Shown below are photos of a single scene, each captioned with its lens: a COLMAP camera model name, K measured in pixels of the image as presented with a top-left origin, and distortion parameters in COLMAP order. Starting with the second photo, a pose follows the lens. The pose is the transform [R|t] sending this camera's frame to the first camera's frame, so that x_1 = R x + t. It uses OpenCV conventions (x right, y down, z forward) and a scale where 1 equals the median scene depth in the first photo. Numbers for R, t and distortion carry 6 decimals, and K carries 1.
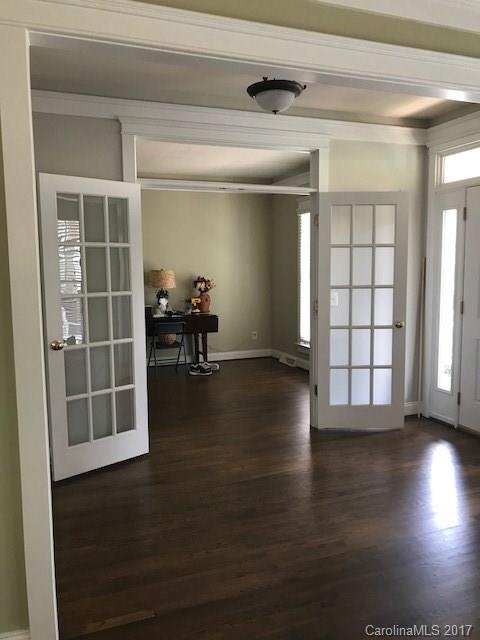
lens RADIAL K [[522.0, 0, 250.6], [0, 522.0, 317.7], [0, 0, 1]] dist [0.003567, -0.003027]
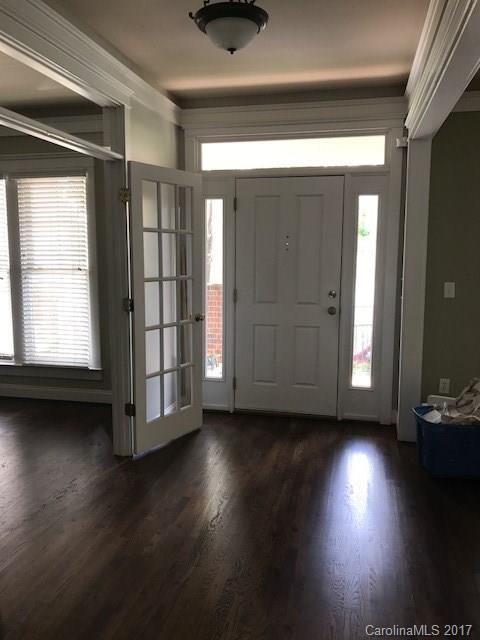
lens RADIAL K [[523.8, 0, 240.0], [0, 523.8, 320.0], [0, 0, 1]] dist [0.010630, 0.003841]
pose [[0.547023, -0.099339, 0.831203, -0.446017], [0.082005, 0.994517, 0.064888, -0.036782], [-0.833091, 0.032668, 0.552170, 0.415885]]
